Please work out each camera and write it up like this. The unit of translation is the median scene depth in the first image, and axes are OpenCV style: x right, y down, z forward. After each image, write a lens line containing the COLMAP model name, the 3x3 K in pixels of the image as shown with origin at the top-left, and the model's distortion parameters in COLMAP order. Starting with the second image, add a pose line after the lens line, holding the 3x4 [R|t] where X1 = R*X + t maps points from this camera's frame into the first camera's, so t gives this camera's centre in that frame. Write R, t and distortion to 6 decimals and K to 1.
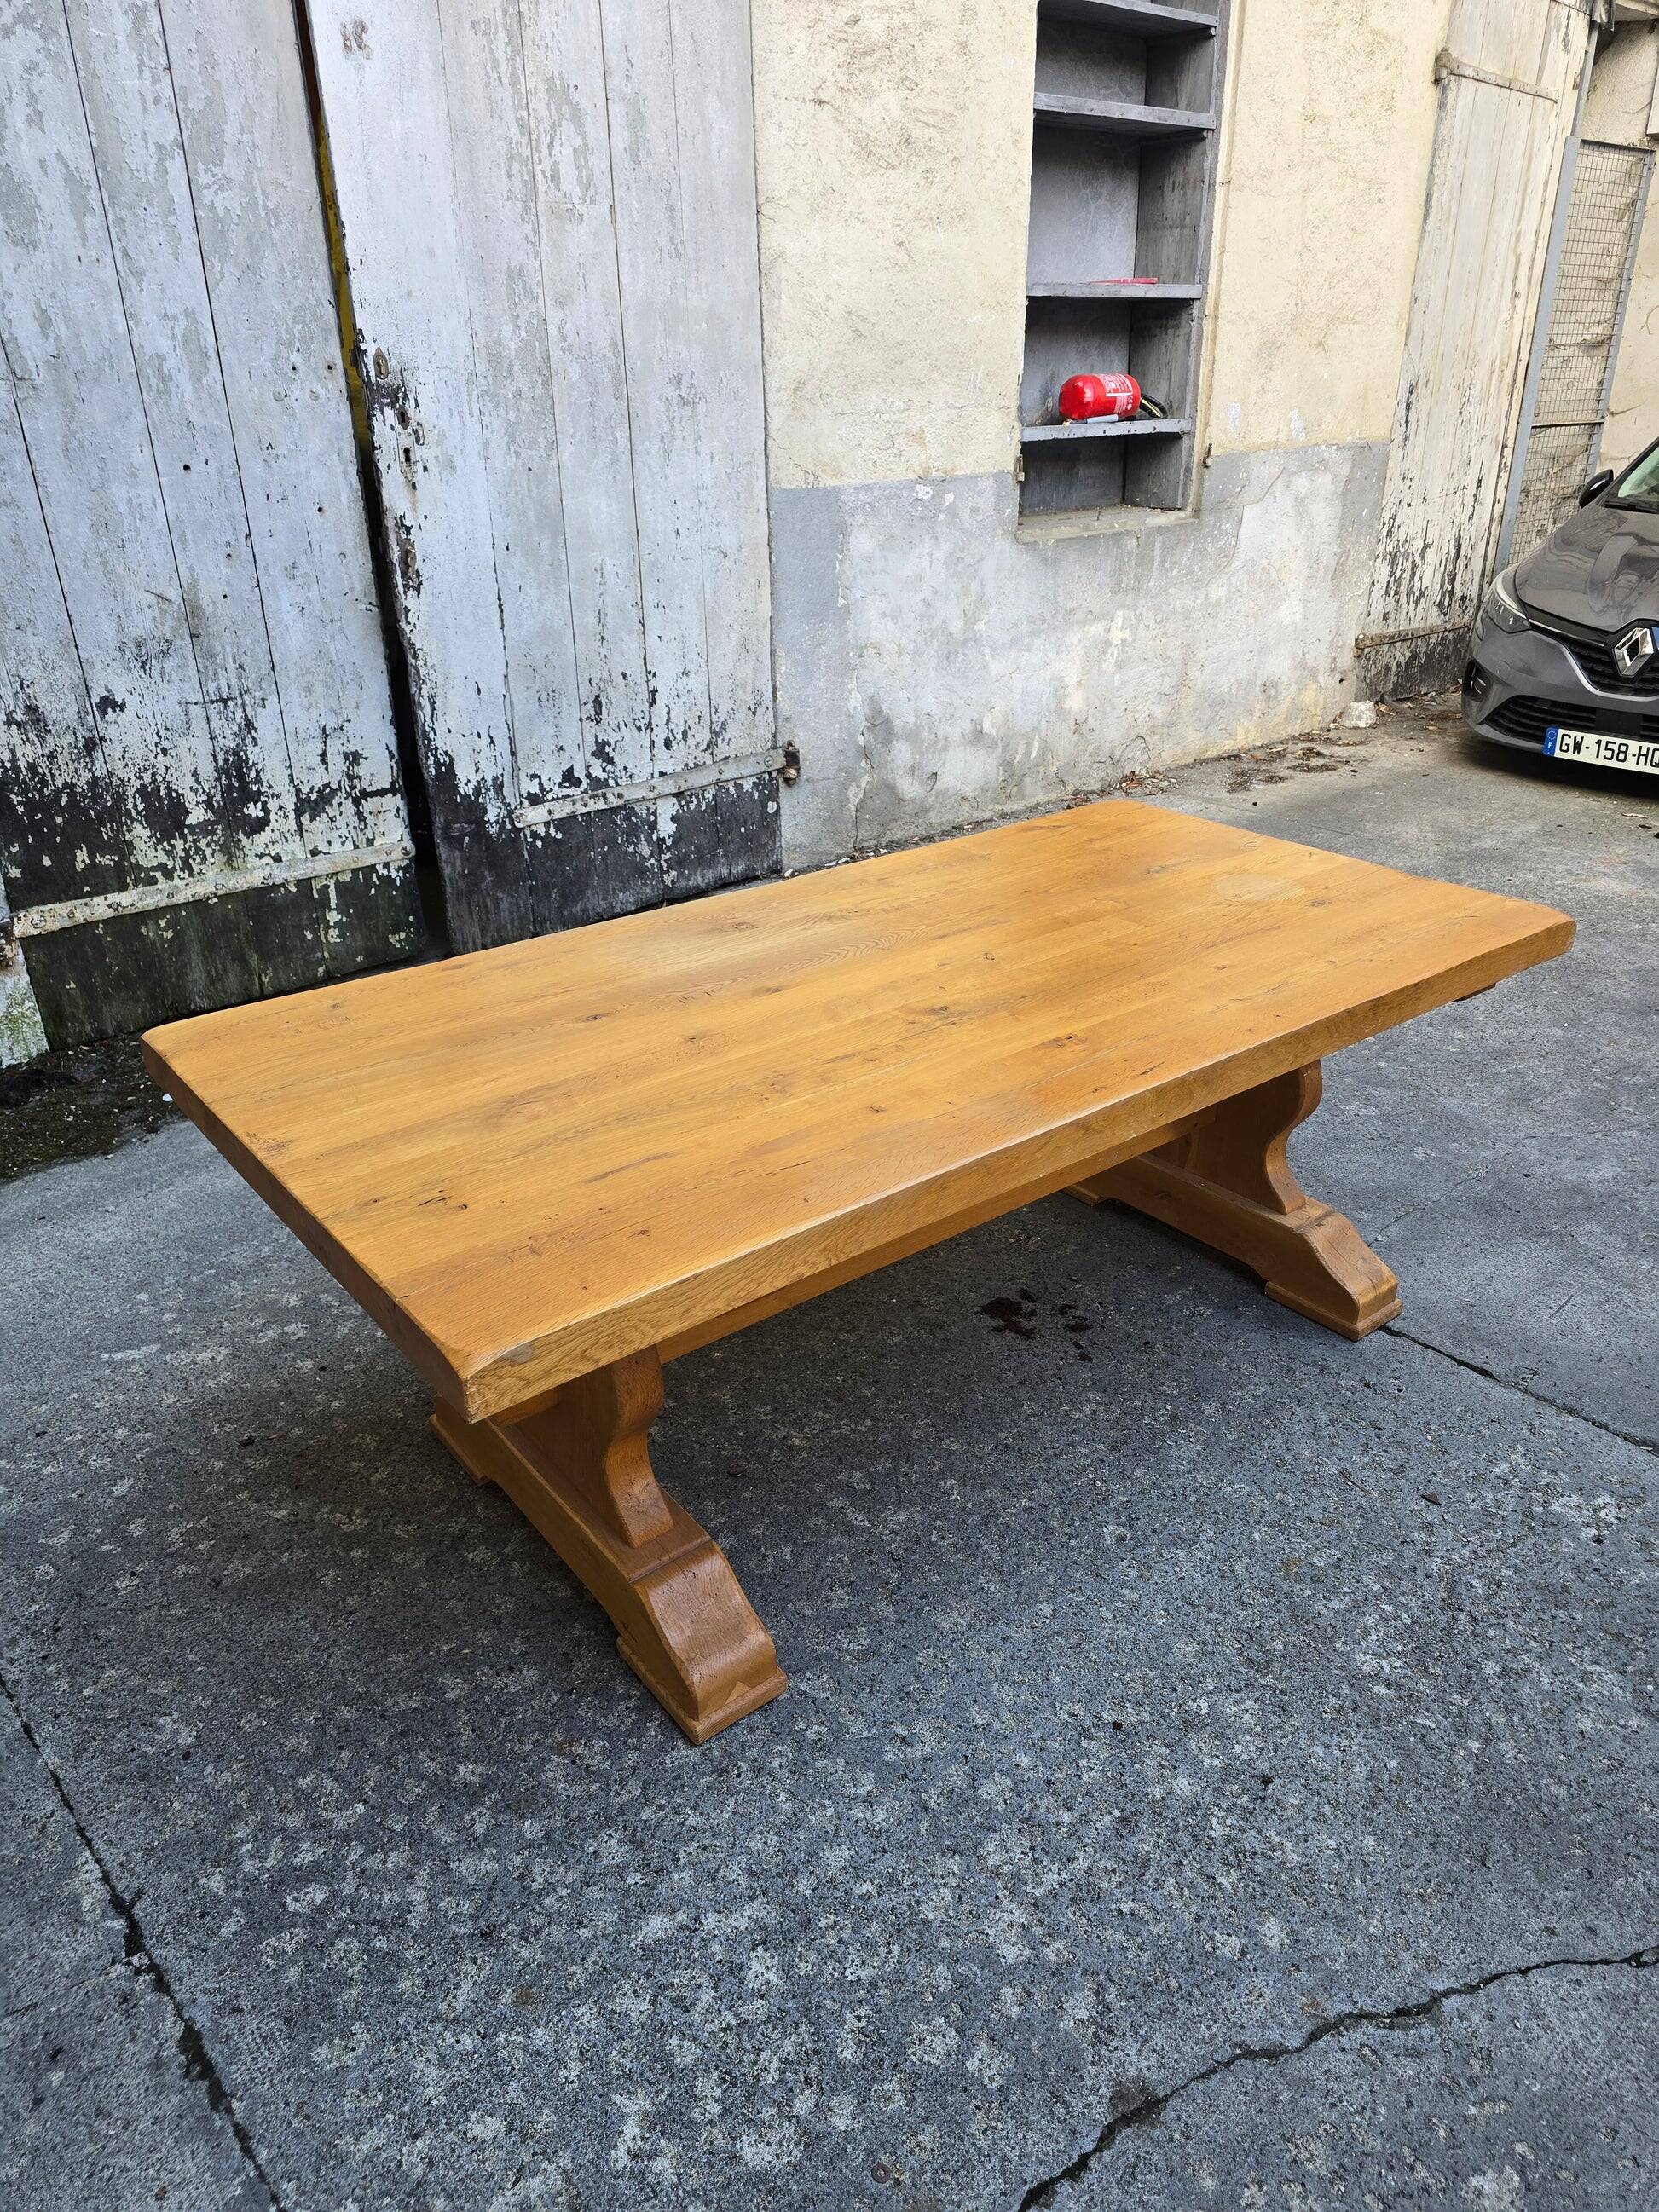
lens RADIAL K [[1502.5, 0, 870.5], [0, 1502.5, 1122.0], [0, 0, 1]] dist [0.052523, -0.050333]
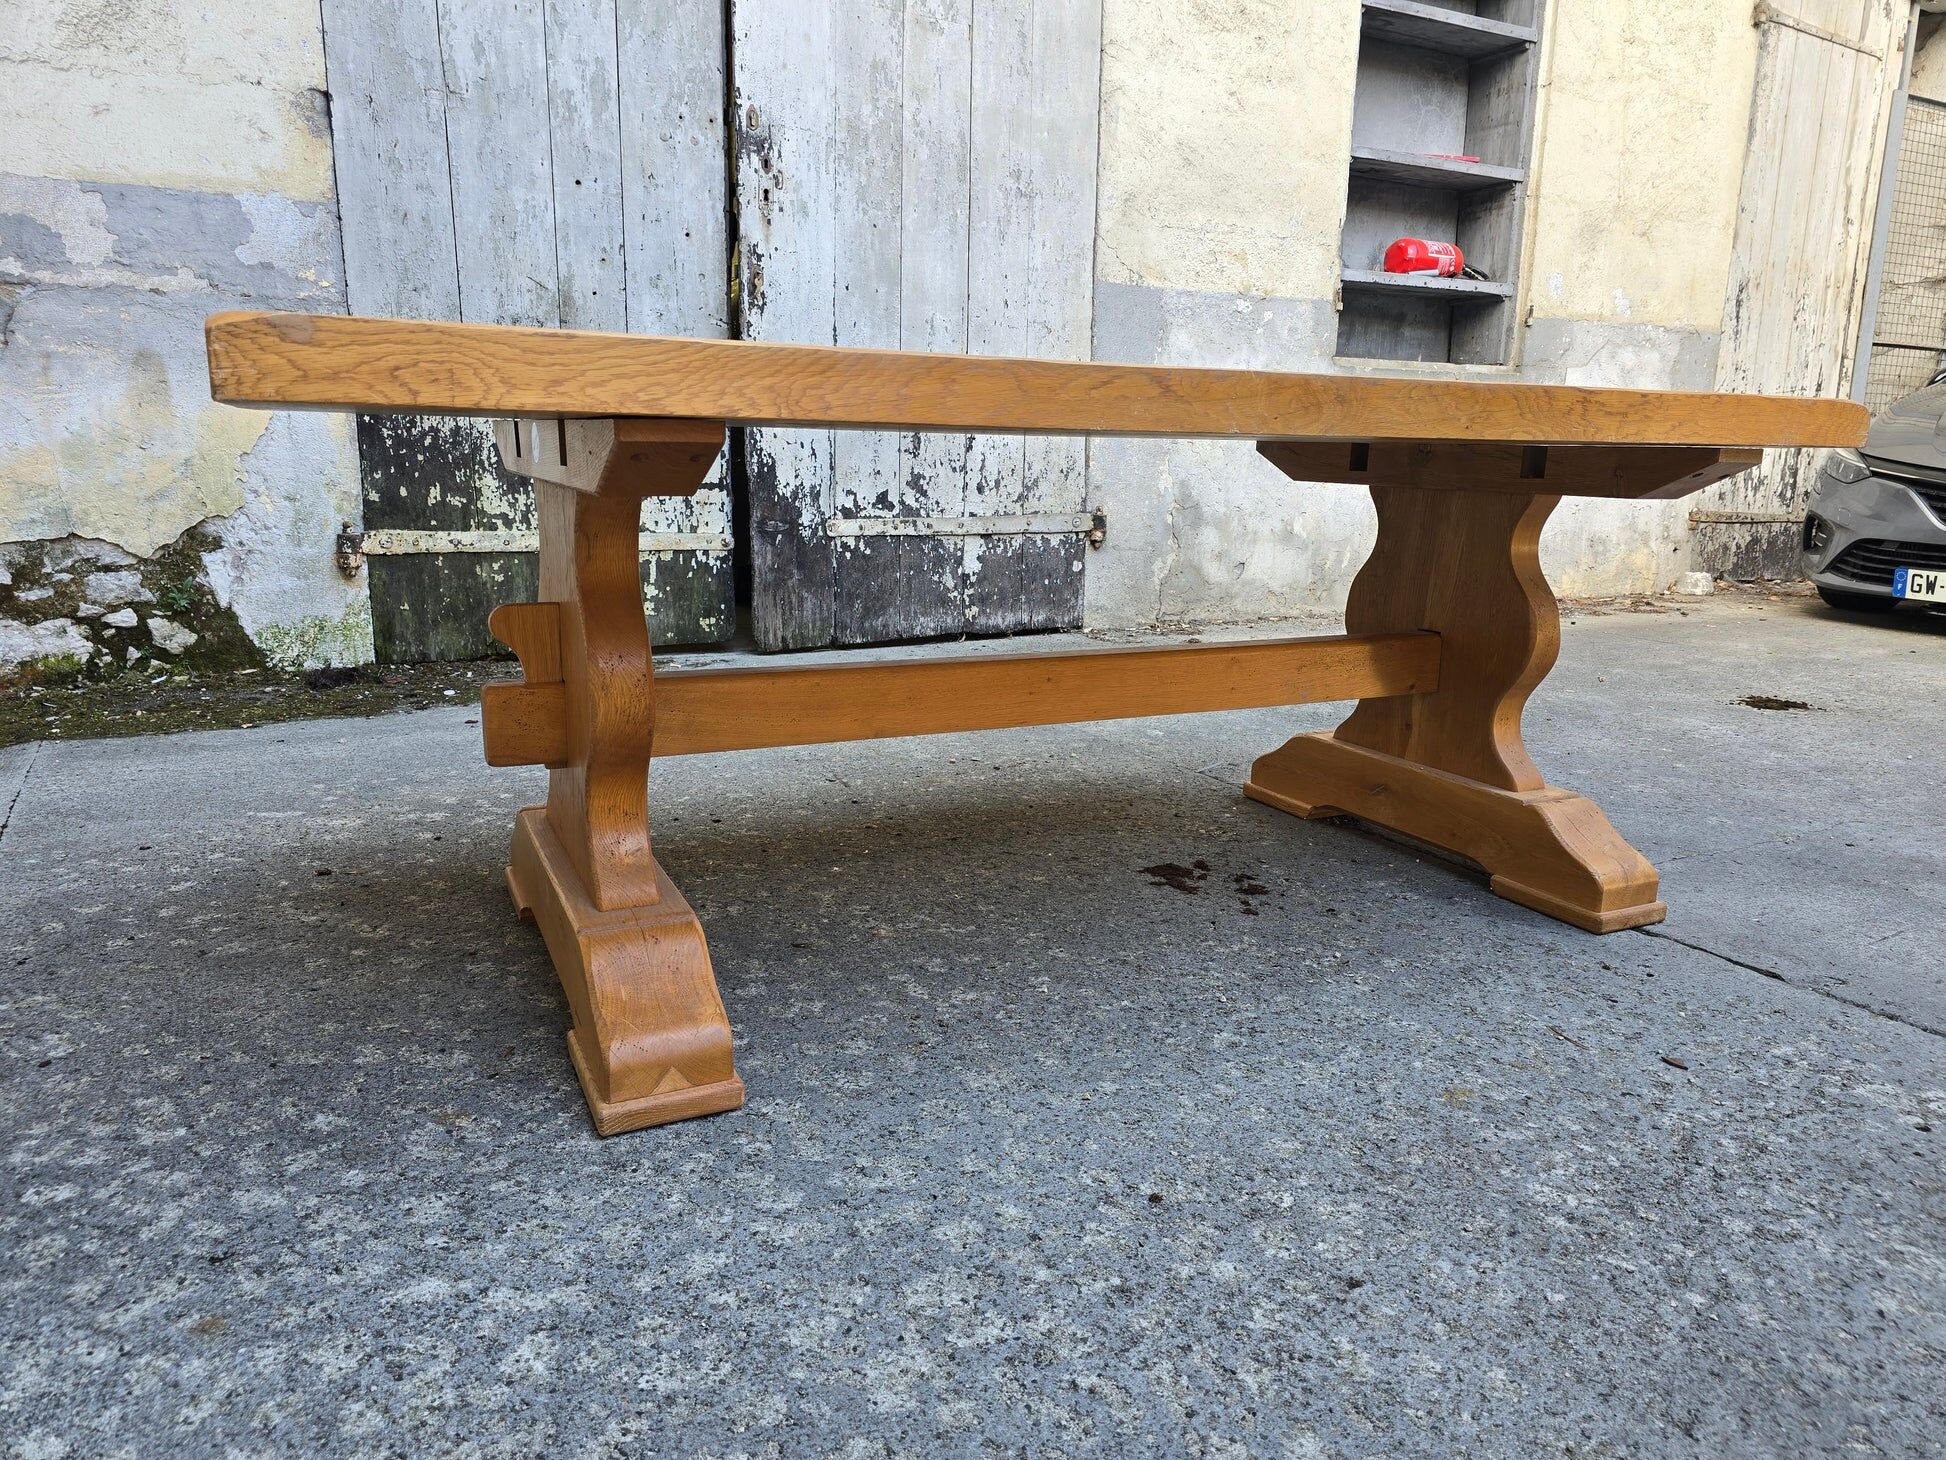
lens RADIAL K [[1321.7, 0, 995.3], [0, 1321.7, 718.5], [0, 0, 1]] dist [0.052523, -0.050333]
pose [[0.976031, 0.068523, -0.206562, 0.107079], [-0.119842, 0.961497, -0.247309, 0.181772], [0.181662, 0.266136, 0.946663, 0.174725]]
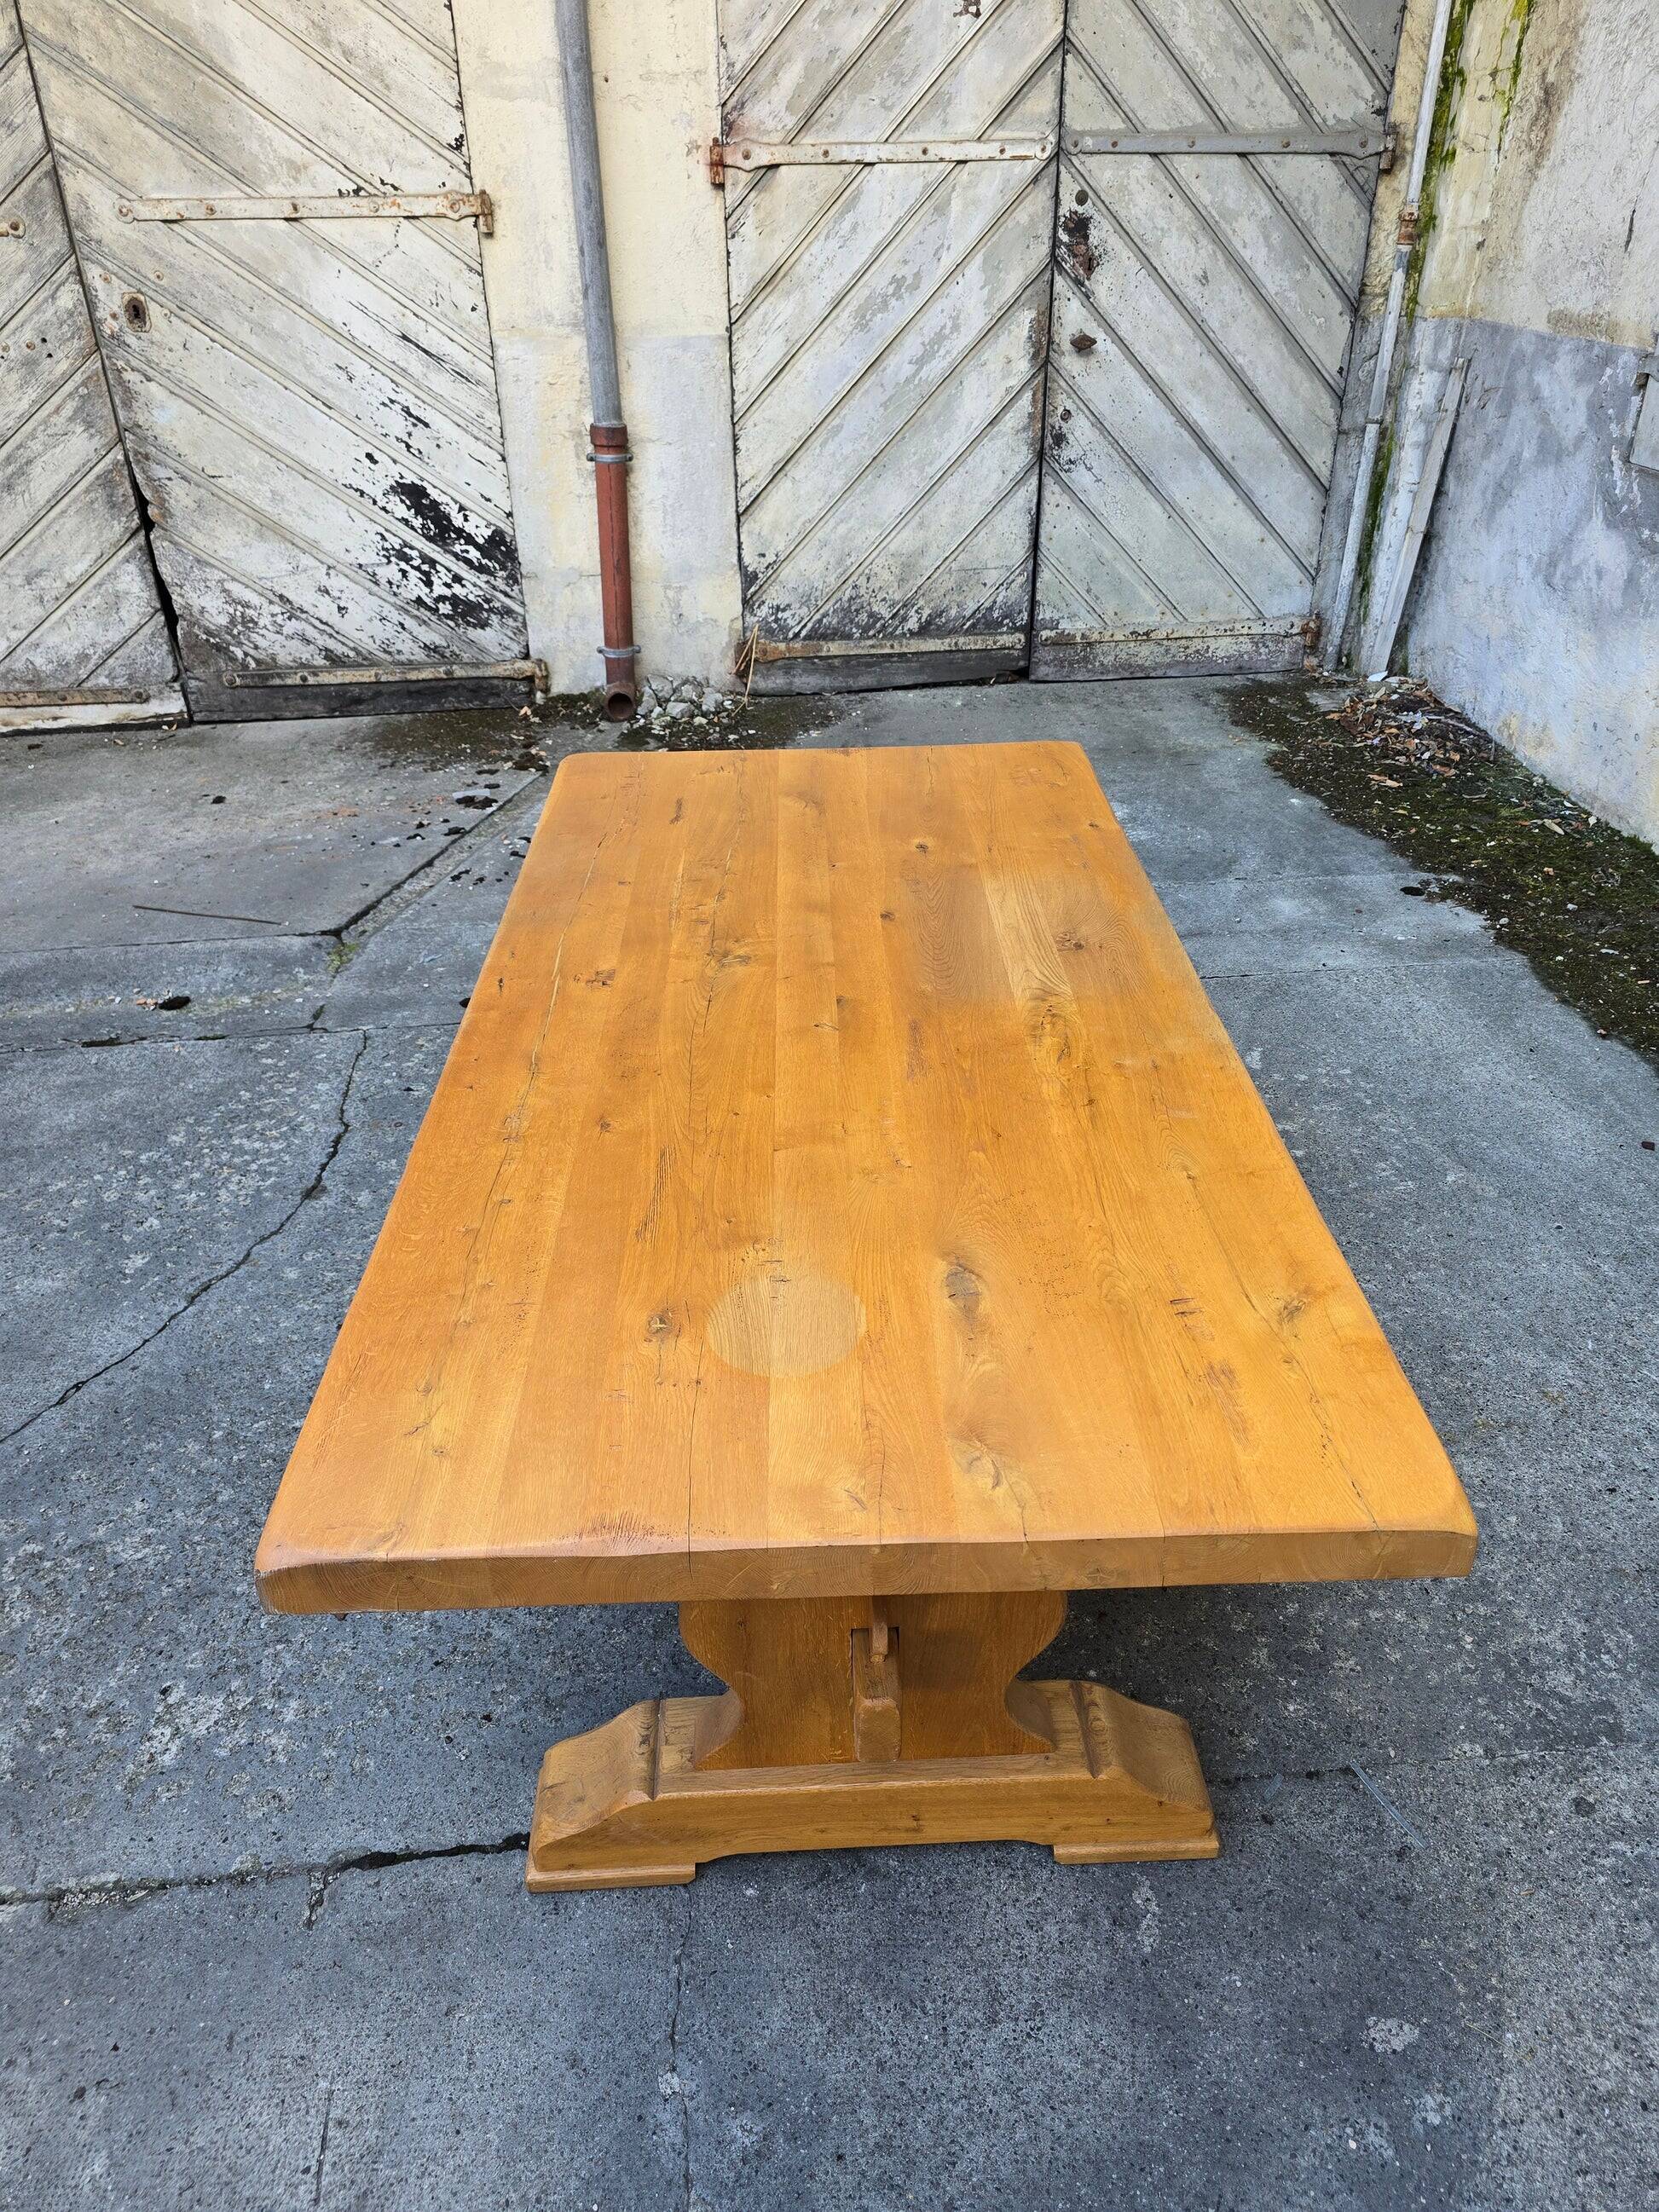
lens RADIAL K [[1502.5, 0, 818.2], [0, 1502.5, 1078.7], [0, 0, 1]] dist [0.052523, -0.050333]
pose [[-0.618774, 0.416867, -0.665839, 0.418730], [-0.335782, 0.625905, 0.703913, -0.430834], [0.710190, 0.659139, -0.247317, 0.766658]]
